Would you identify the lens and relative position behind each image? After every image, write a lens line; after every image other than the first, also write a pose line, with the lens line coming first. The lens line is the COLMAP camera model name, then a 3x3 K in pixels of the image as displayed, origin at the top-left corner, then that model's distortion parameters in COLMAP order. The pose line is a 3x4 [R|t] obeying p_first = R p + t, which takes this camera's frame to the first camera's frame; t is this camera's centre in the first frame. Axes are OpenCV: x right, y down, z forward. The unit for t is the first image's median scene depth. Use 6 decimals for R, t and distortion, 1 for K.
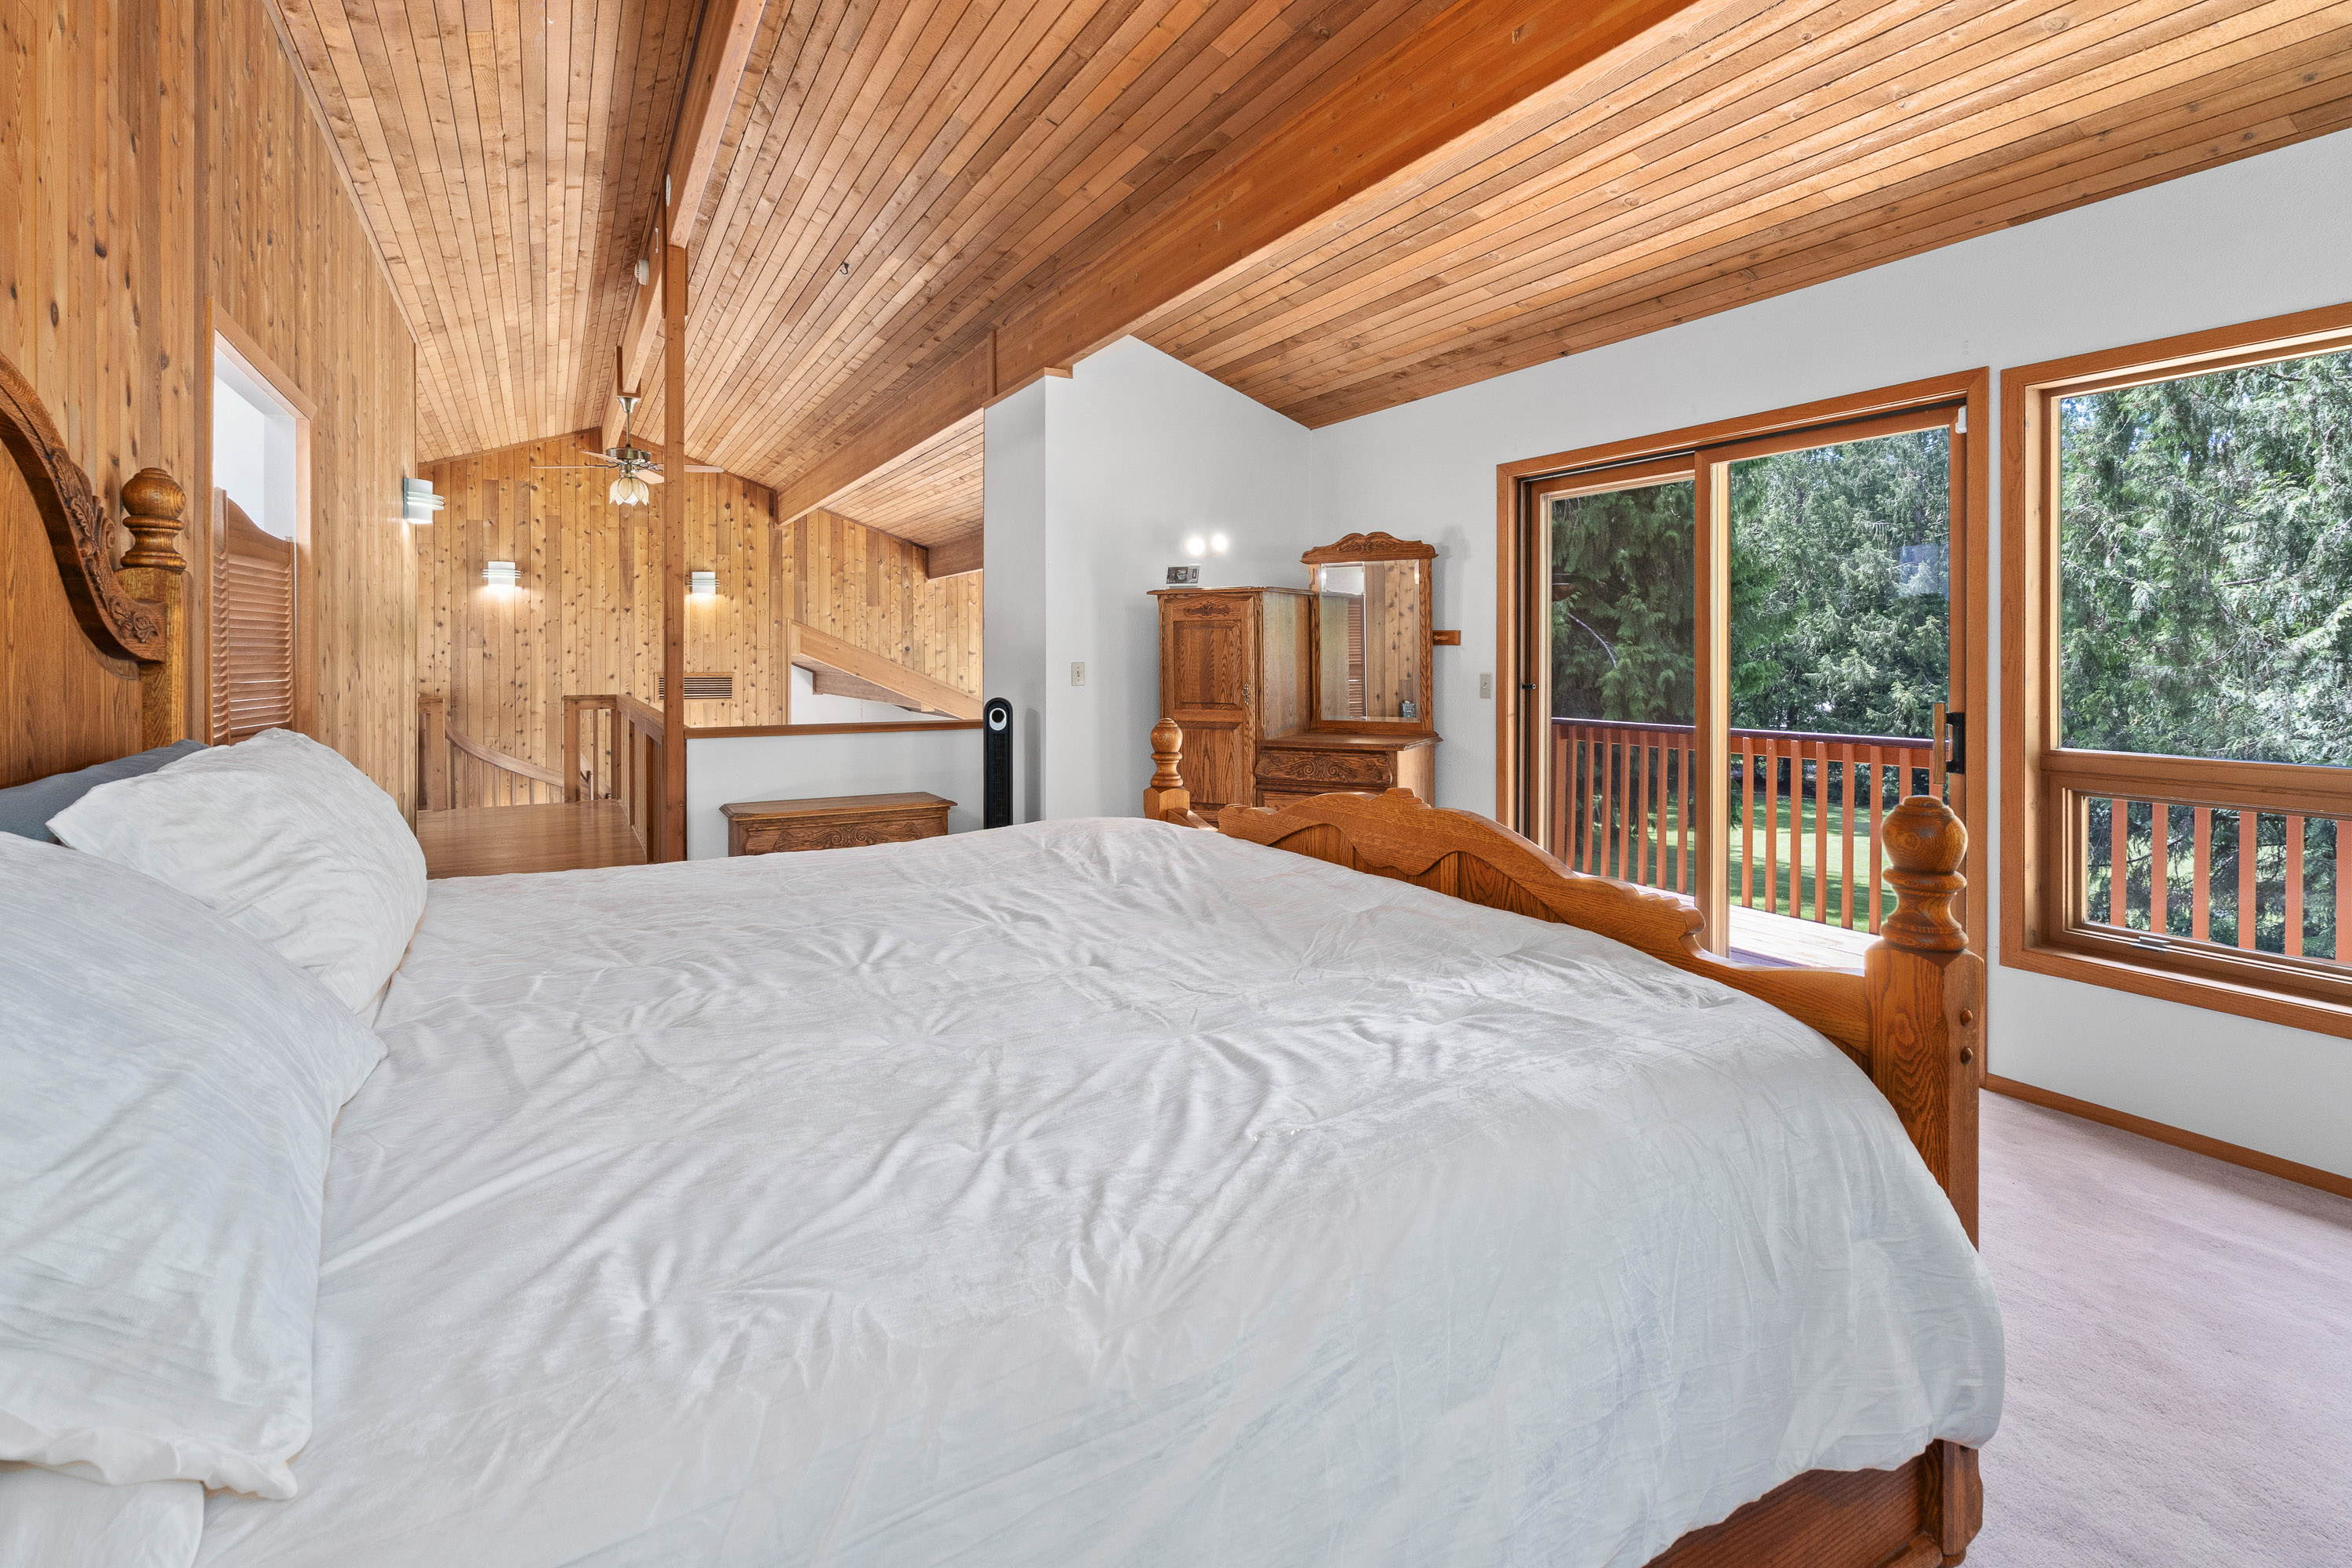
lens RADIAL K [[1061.5, 0, 1139.8], [0, 1061.5, 662.7], [0, 0, 1]] dist [-0.003951, 0.000956]
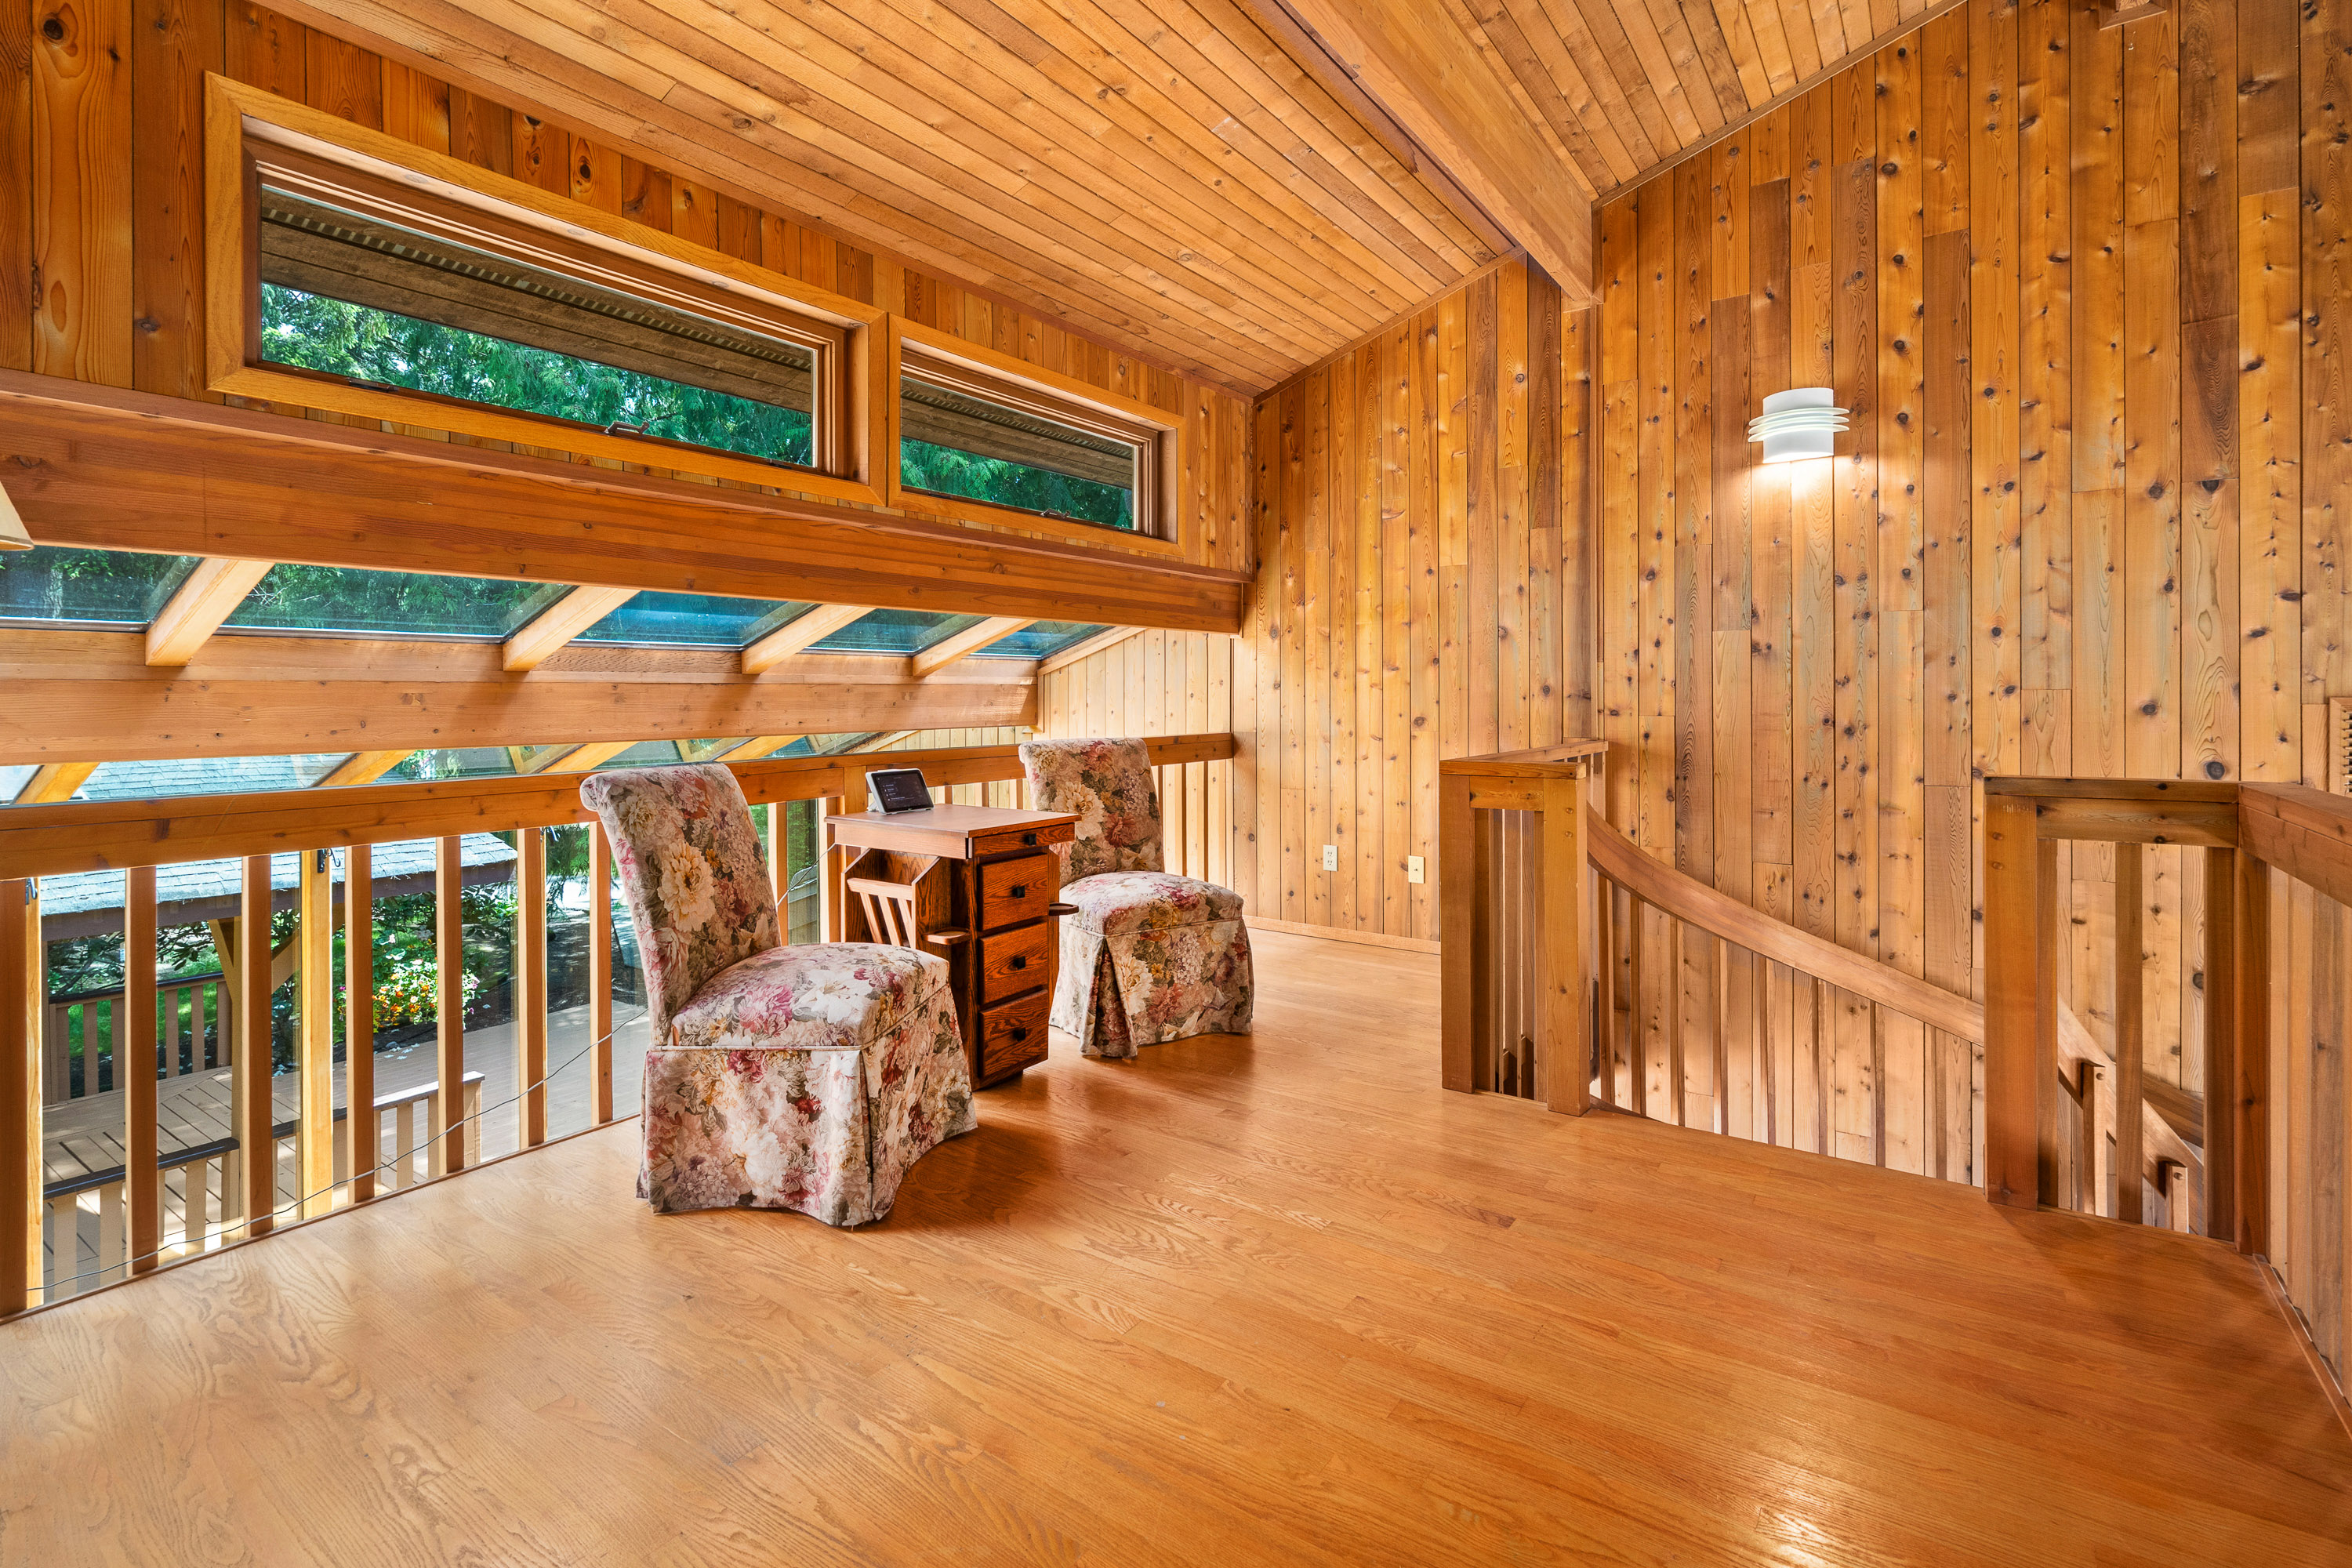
lens RADIAL K [[1061.5, 0, 1211.8], [0, 1061.5, 694.9], [0, 0, 1]] dist [-0.003951, 0.000956]
pose [[0.440410, 0.001040, -0.897796, -0.356553], [-0.001907, 0.999998, 0.000223, 0.010076], [0.897795, 0.001614, 0.440411, 0.647695]]
